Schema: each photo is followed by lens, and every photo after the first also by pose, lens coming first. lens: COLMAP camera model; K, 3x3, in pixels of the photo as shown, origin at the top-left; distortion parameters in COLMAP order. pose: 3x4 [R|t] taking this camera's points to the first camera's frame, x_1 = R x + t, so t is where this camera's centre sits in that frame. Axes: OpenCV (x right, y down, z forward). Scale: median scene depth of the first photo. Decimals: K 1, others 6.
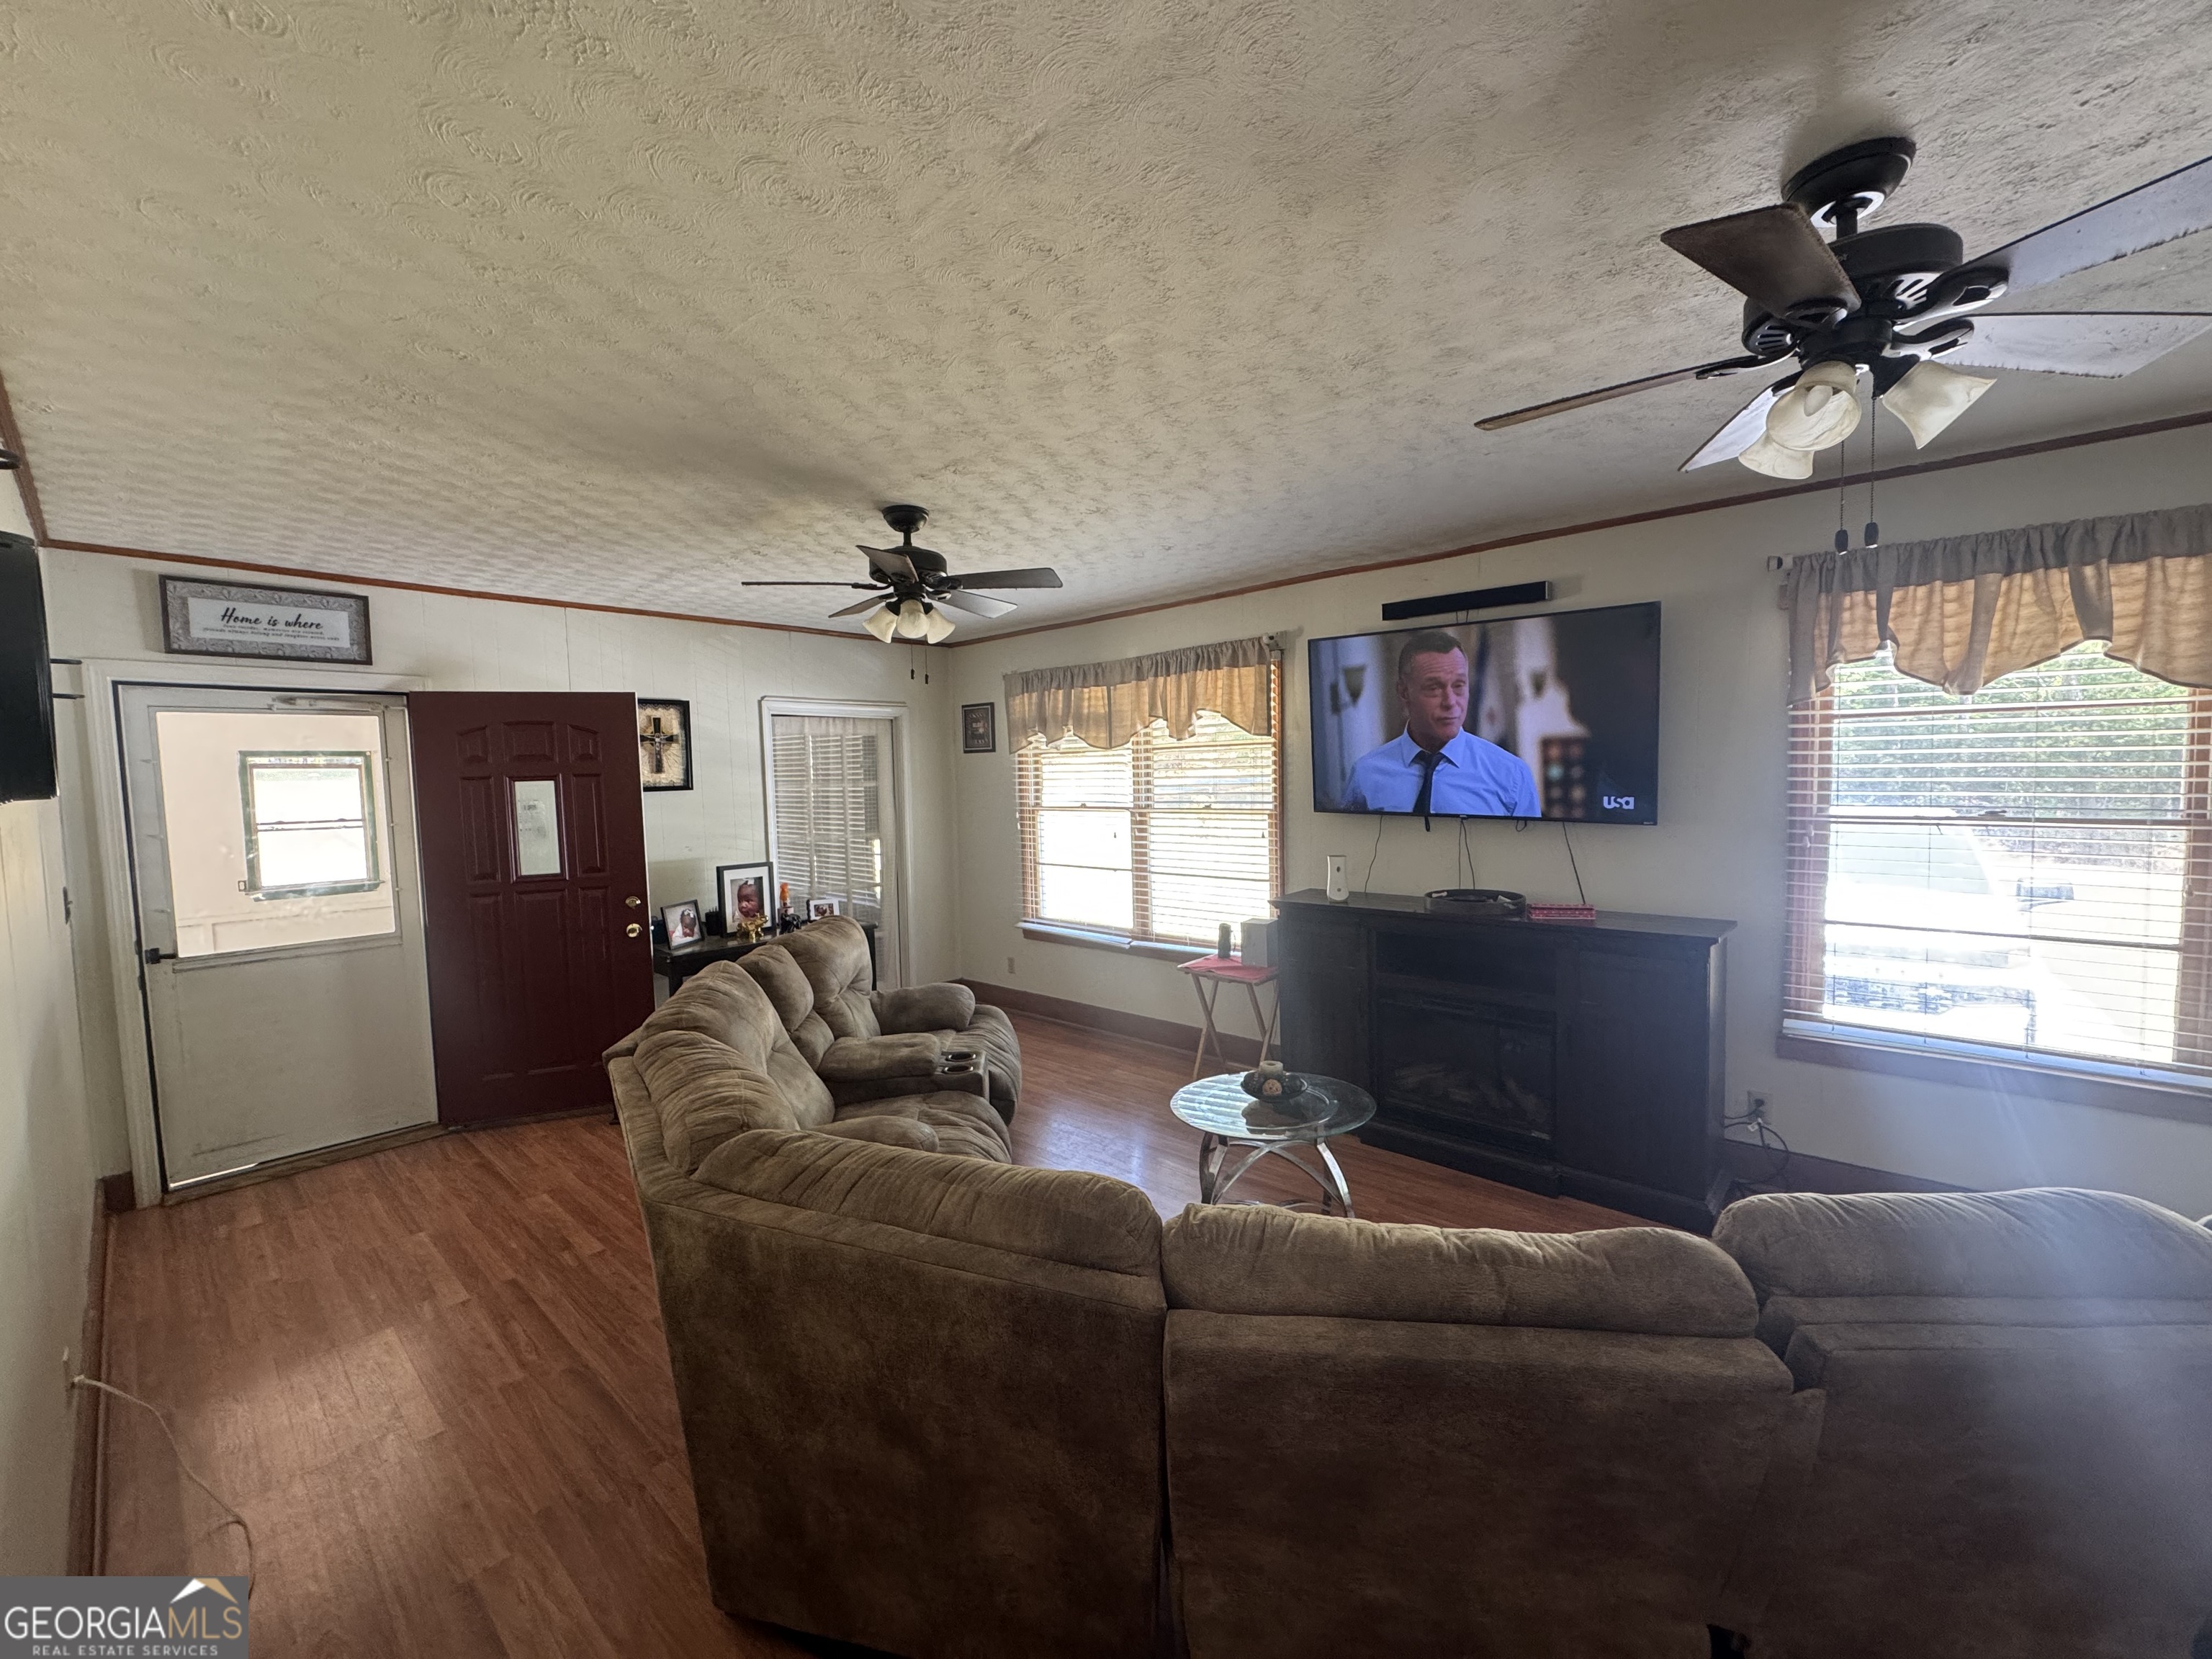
lens RADIAL K [[875.6, 0, 1104.2], [0, 875.6, 824.4], [0, 0, 1]] dist [-0.001784, 0.000199]
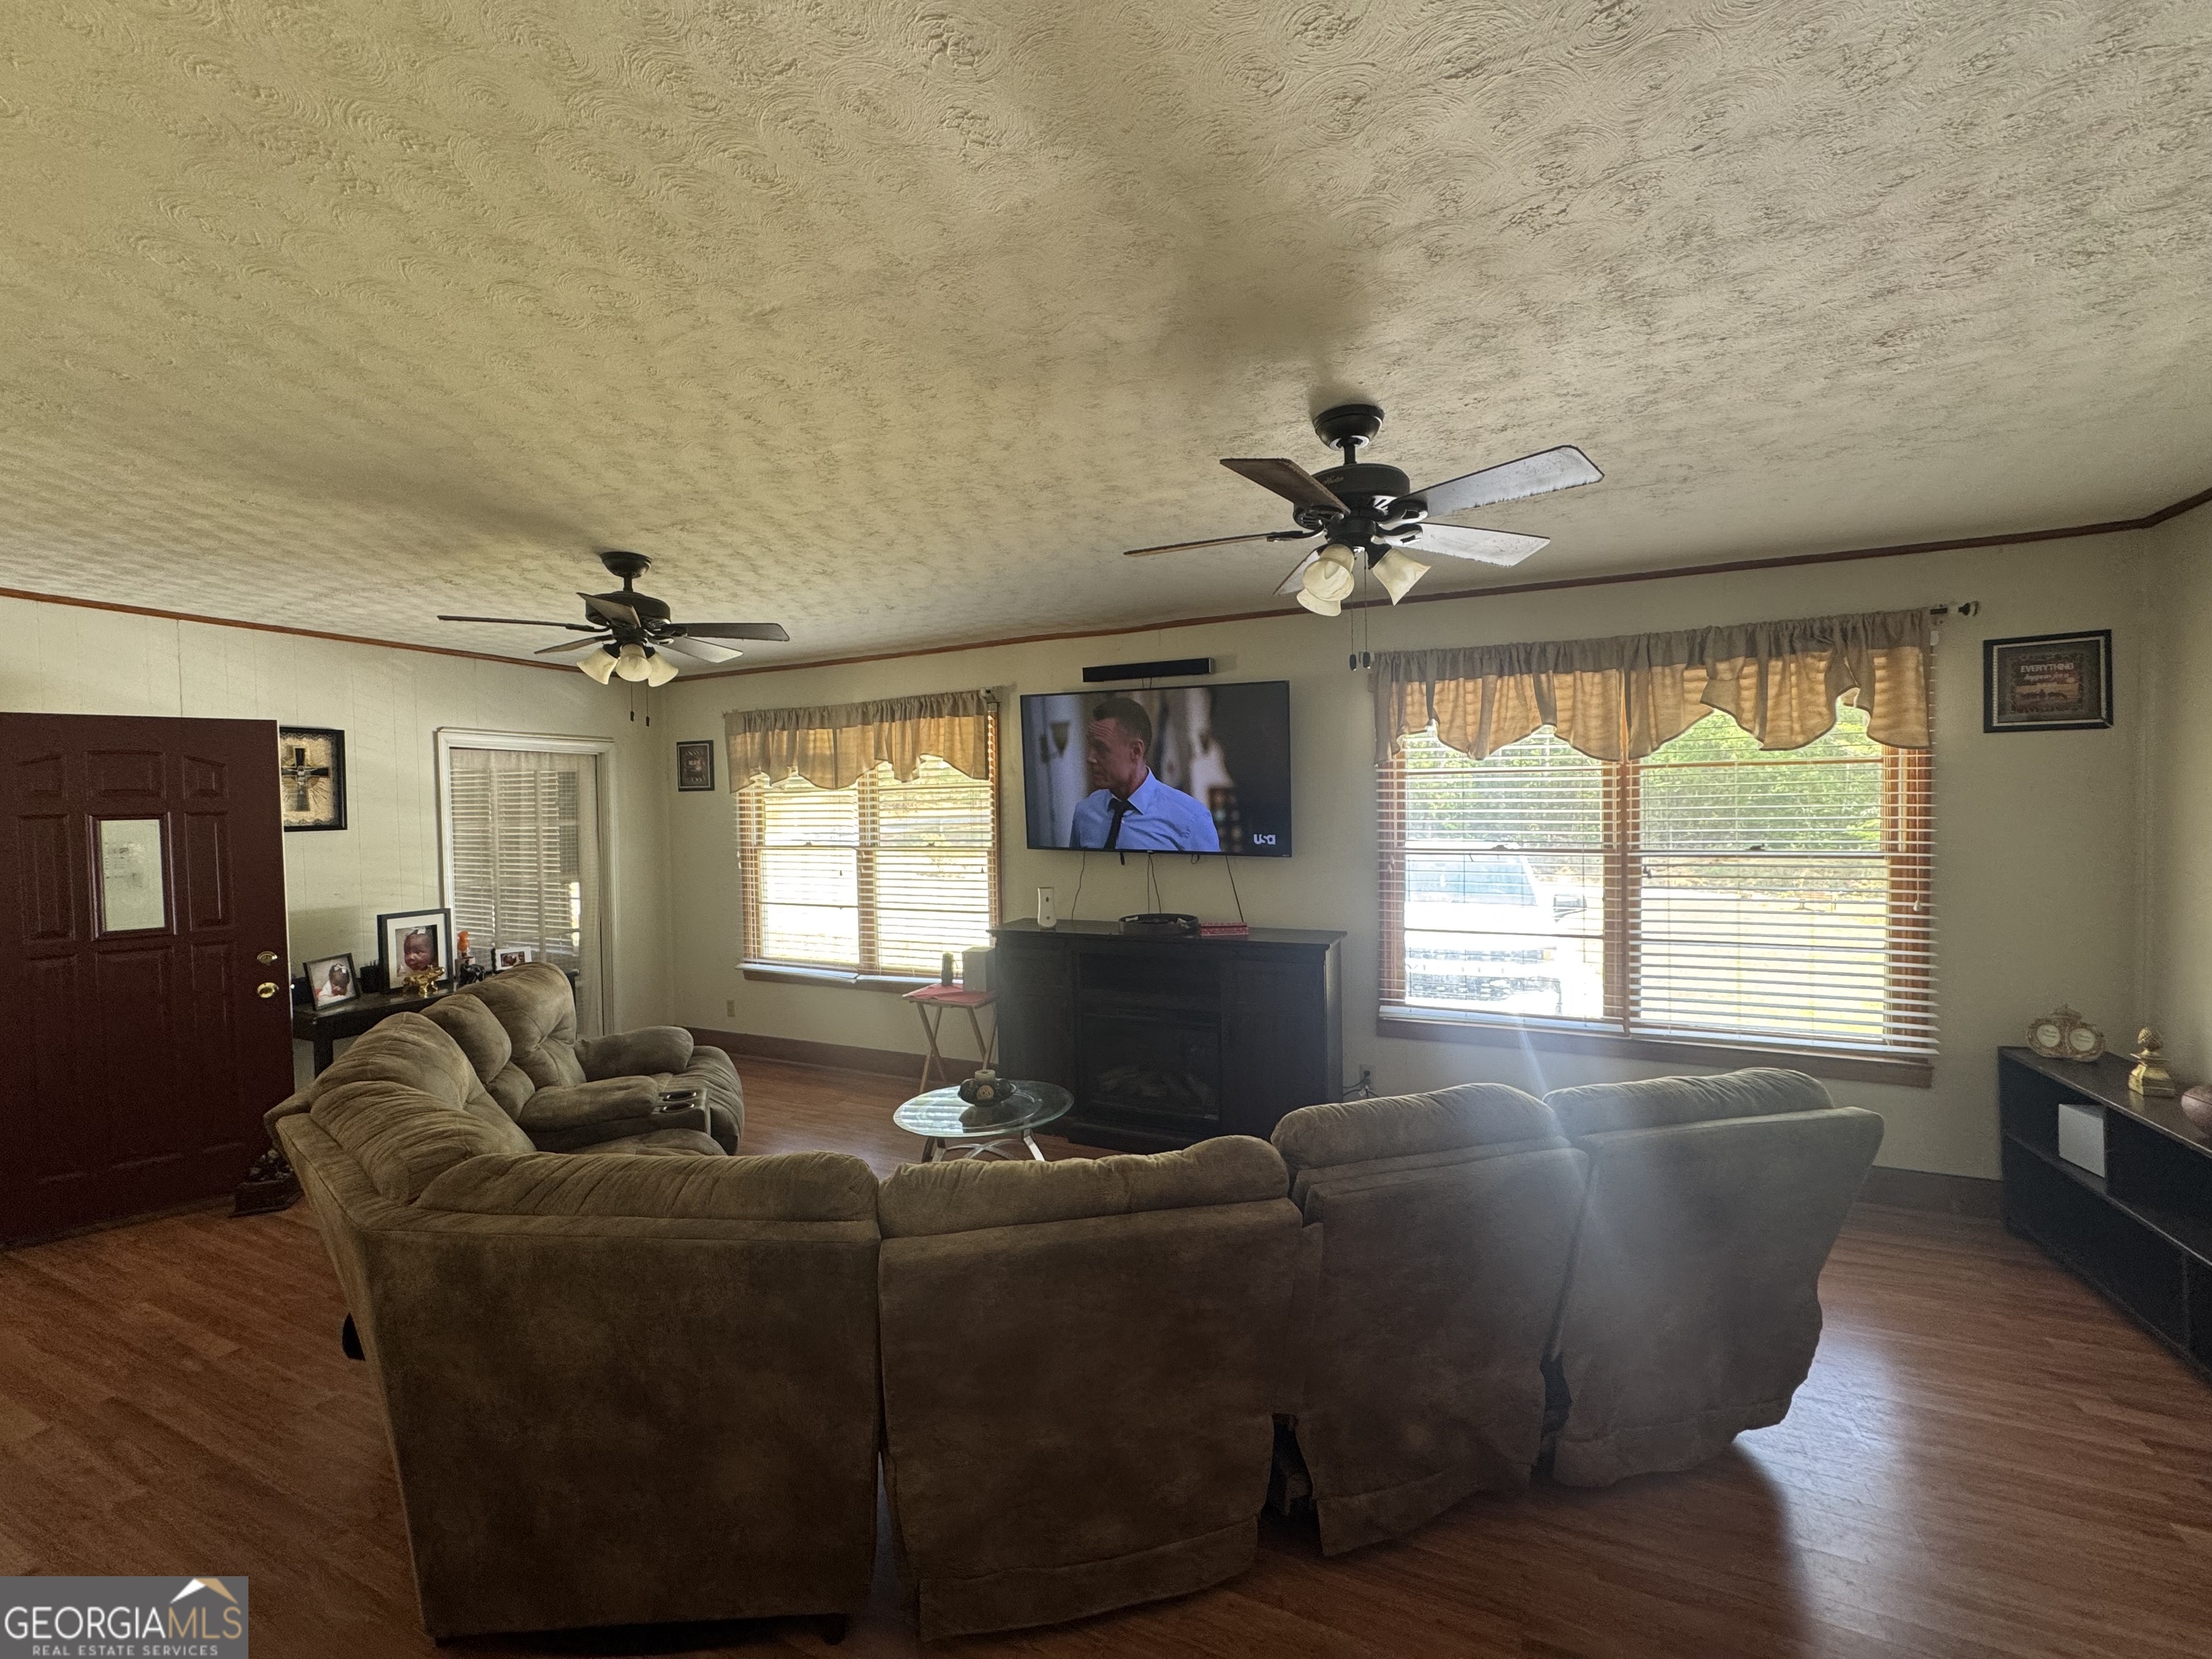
lens RADIAL K [[875.6, 0, 1104.2], [0, 875.6, 824.4], [0, 0, 1]] dist [-0.001784, 0.000199]
pose [[0.954337, 0.000207, 0.298732, 0.000380], [0.012712, 0.999066, -0.041302, 0.002775], [-0.298461, 0.043213, 0.953443, -0.131156]]
